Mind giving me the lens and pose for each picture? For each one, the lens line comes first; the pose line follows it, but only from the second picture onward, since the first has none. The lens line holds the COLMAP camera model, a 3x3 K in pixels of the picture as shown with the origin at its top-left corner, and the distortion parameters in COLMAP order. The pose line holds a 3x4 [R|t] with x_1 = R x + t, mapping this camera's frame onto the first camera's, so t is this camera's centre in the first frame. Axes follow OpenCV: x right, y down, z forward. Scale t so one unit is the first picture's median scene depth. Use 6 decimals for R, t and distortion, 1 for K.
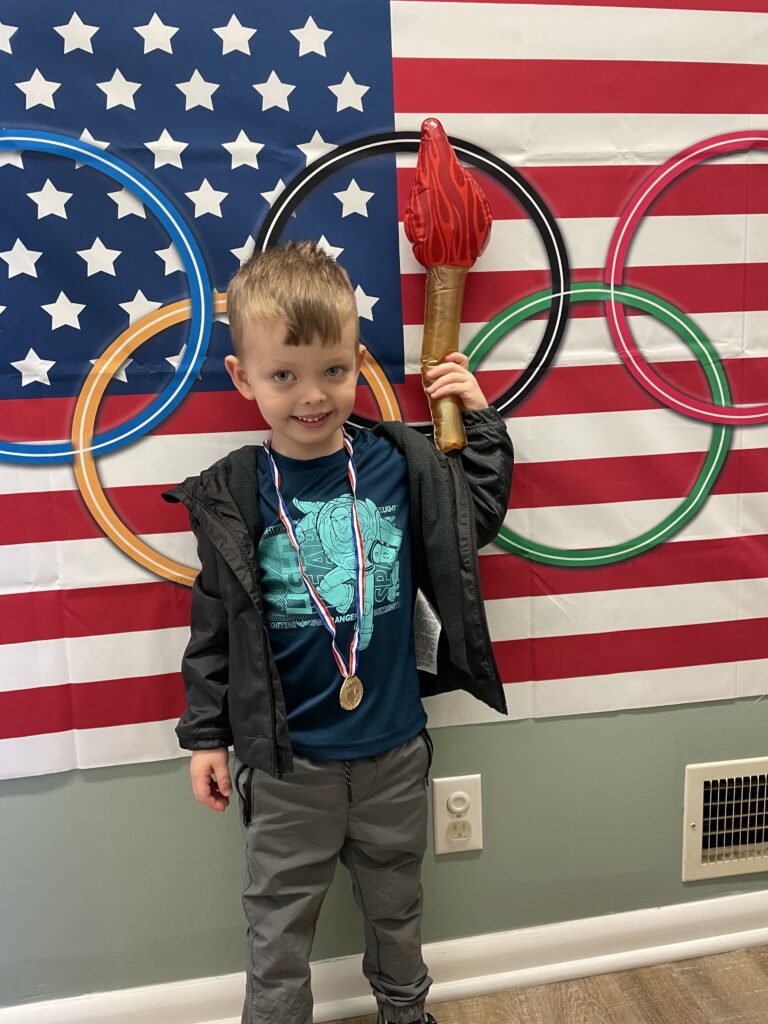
lens RADIAL K [[783.5, 0, 387.4], [0, 783.5, 507.2], [0, 0, 1]] dist [0.090577, -0.110788]
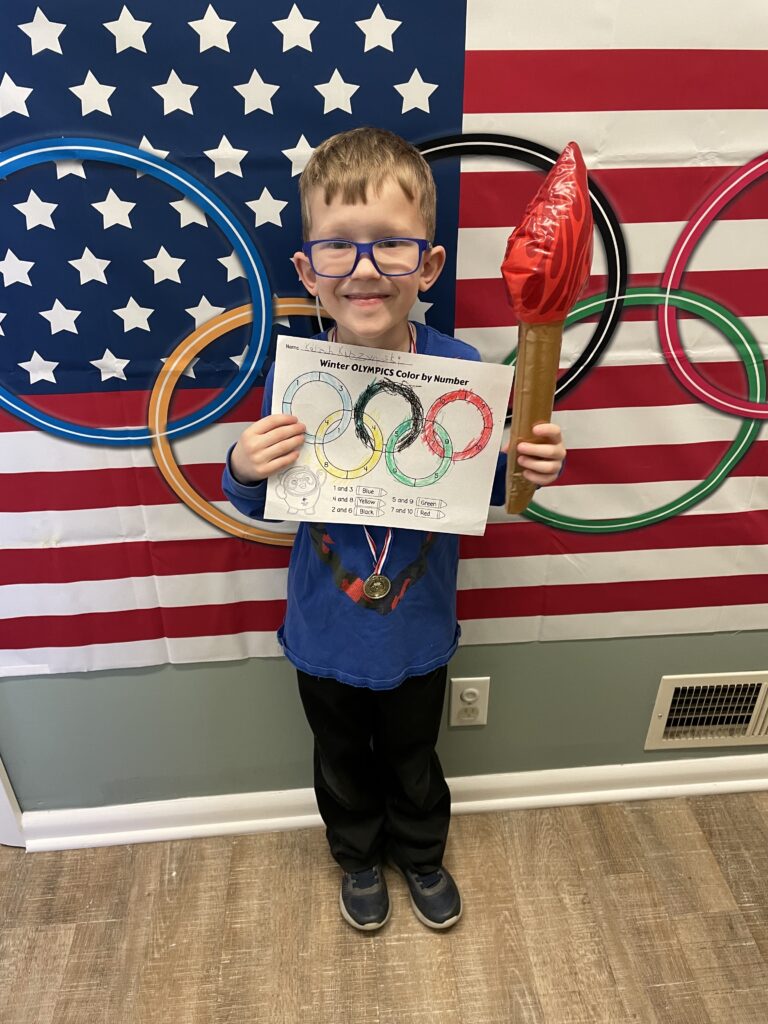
lens RADIAL K [[783.5, 0, 387.4], [0, 783.5, 507.2], [0, 0, 1]] dist [0.090577, -0.110788]
pose [[0.997134, 0.065496, -0.037860, -0.013900], [-0.046599, 0.925995, 0.374648, -0.407239], [0.059597, -0.371810, 0.926394, -0.050975]]
